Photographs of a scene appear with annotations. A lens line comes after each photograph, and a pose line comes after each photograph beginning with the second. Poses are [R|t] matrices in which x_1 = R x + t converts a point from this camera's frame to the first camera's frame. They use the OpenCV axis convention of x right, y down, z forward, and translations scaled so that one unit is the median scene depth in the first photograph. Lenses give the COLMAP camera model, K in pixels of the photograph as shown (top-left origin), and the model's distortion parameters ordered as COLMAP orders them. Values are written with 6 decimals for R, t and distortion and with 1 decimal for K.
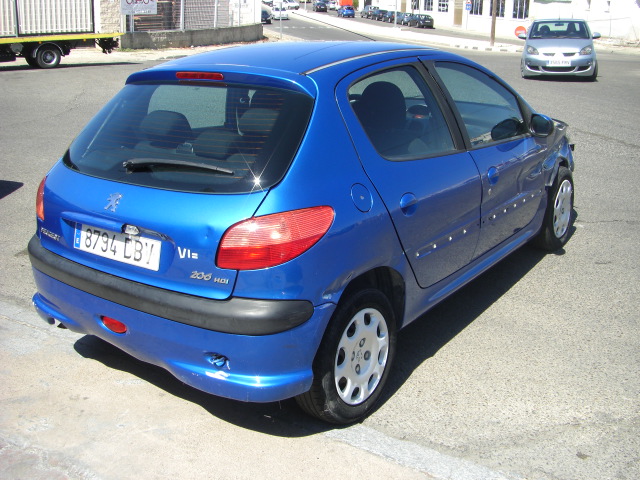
lens RADIAL K [[728.2, 0, 321.7], [0, 728.2, 241.1], [0, 0, 1]] dist [-0.143584, 0.000000]
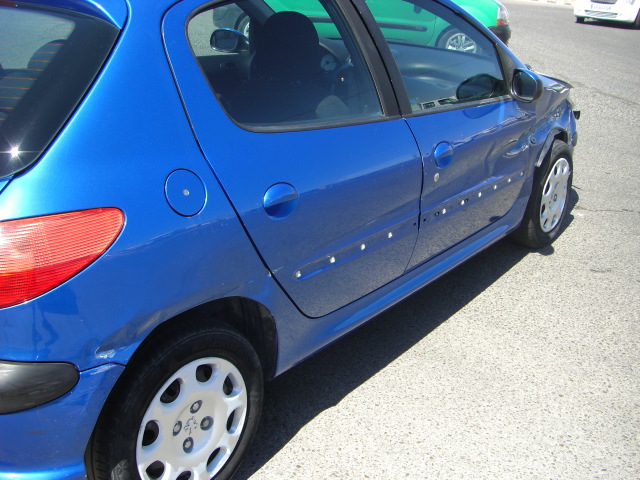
lens RADIAL K [[728.2, 0, 318.3], [0, 728.2, 238.1], [0, 0, 1]] dist [-0.143584, 0.000000]
pose [[0.997695, 0.061439, -0.028808, 0.150267], [-0.059119, 0.995396, 0.075444, -0.059209], [0.033310, -0.073567, 0.996734, 0.306953]]
